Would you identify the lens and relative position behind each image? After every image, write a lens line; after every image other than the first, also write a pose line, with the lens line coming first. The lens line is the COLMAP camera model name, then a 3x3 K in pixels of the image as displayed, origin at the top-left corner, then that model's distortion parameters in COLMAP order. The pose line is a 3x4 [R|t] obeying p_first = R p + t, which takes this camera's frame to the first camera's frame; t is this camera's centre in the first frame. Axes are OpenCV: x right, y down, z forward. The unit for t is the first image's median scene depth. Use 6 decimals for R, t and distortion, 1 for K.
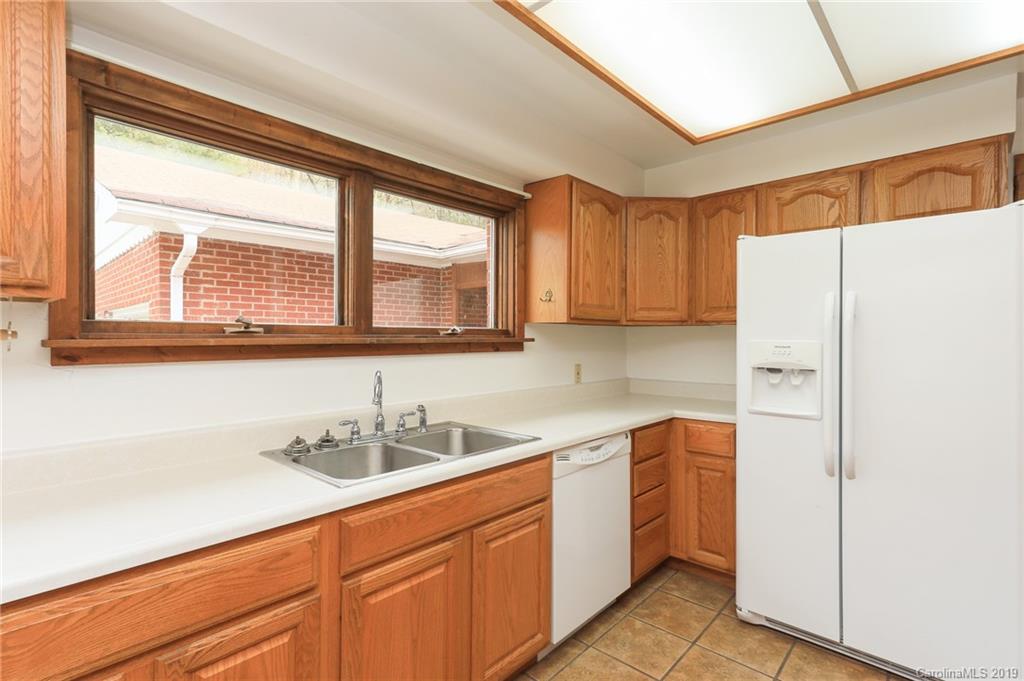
lens RADIAL K [[484.2, 0, 510.5], [0, 484.2, 336.8], [0, 0, 1]] dist [0.012647, 0.002055]
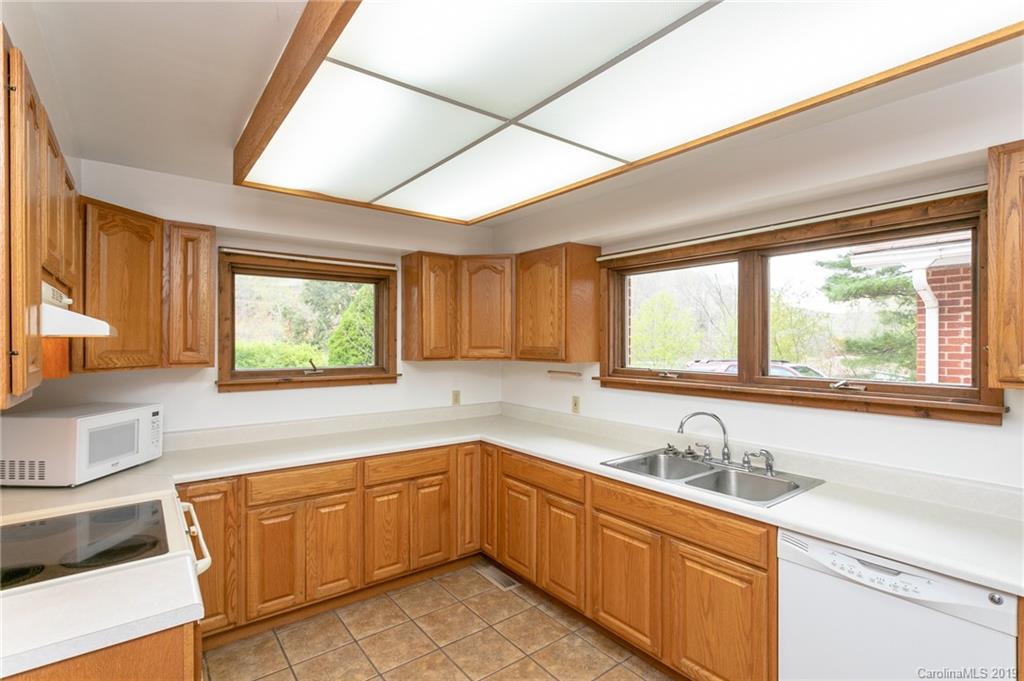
lens RADIAL K [[484.2, 0, 519.8], [0, 484.2, 341.0], [0, 0, 1]] dist [0.012647, 0.002055]
pose [[-0.153089, -0.004502, -0.988202, 1.110110], [0.003516, 0.999981, -0.005100, -0.117281], [0.988206, -0.004255, -0.153071, 0.675971]]
